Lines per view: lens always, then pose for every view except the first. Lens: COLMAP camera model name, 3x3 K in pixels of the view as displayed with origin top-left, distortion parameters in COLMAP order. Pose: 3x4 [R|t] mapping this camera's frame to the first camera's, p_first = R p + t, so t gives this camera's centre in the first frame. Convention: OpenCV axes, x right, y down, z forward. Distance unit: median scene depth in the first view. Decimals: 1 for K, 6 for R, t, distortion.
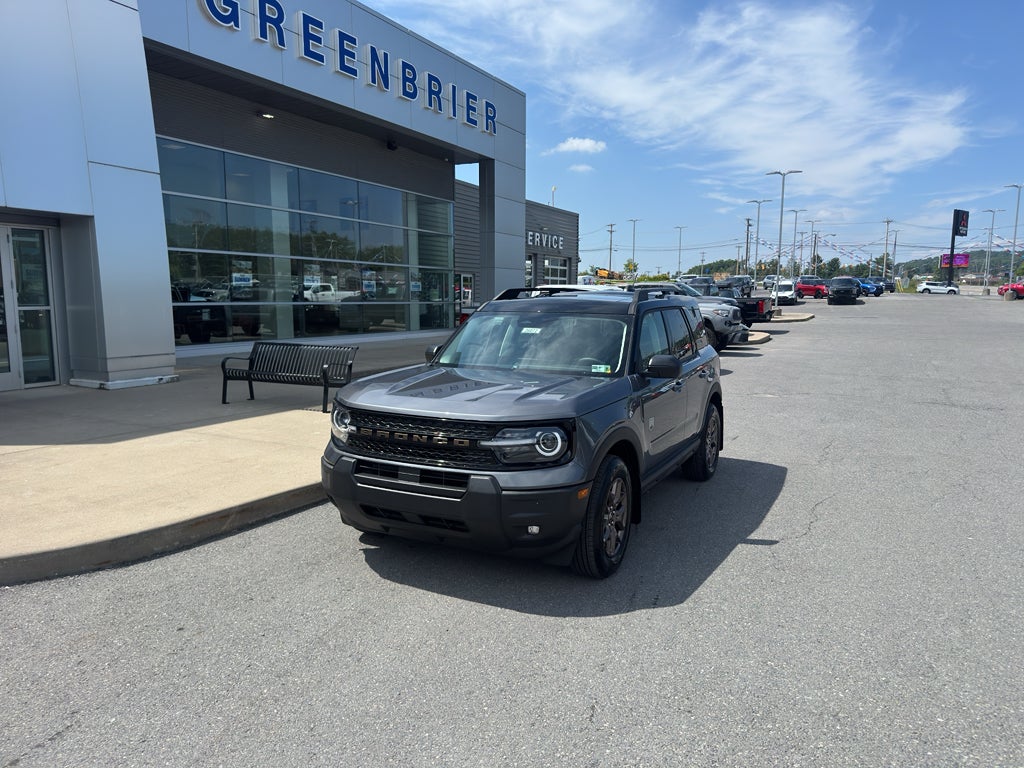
lens RADIAL K [[719.8, 0, 521.7], [0, 719.8, 386.2], [0, 0, 1]] dist [0.061748, -0.088454]
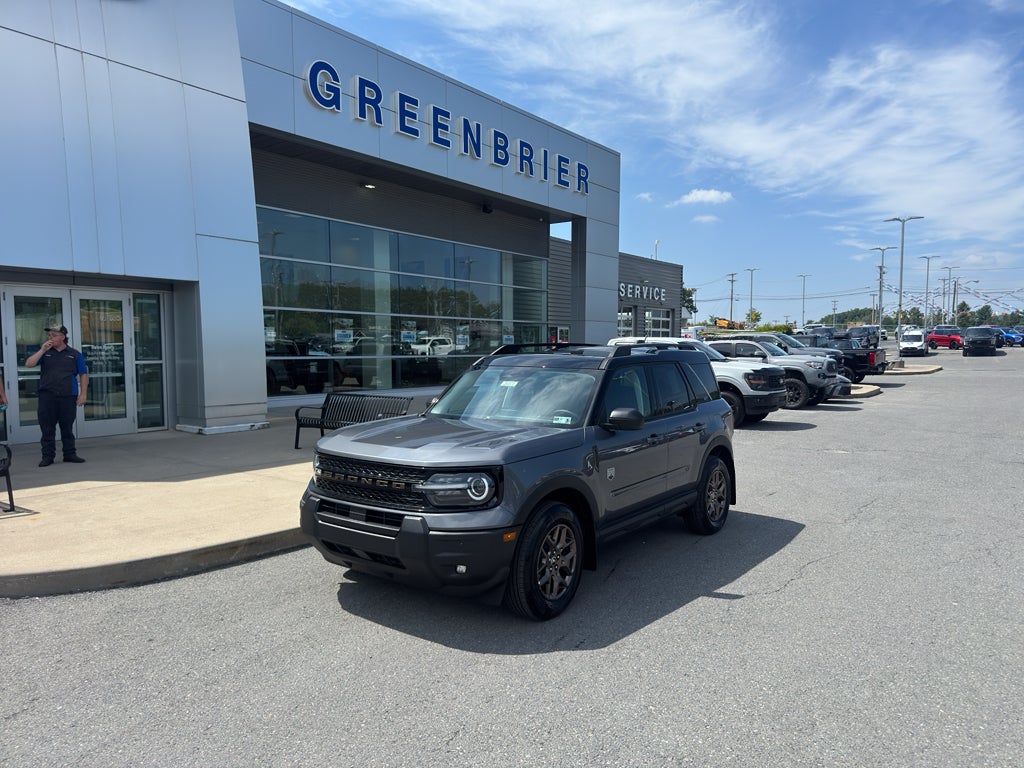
lens RADIAL K [[719.8, 0, 521.7], [0, 719.8, 386.2], [0, 0, 1]] dist [0.061748, -0.088454]
pose [[0.986080, 0.004812, -0.166204, 0.099869], [-0.016568, 0.997450, -0.069420, 0.000111], [0.165446, 0.071208, 0.983645, -0.023272]]
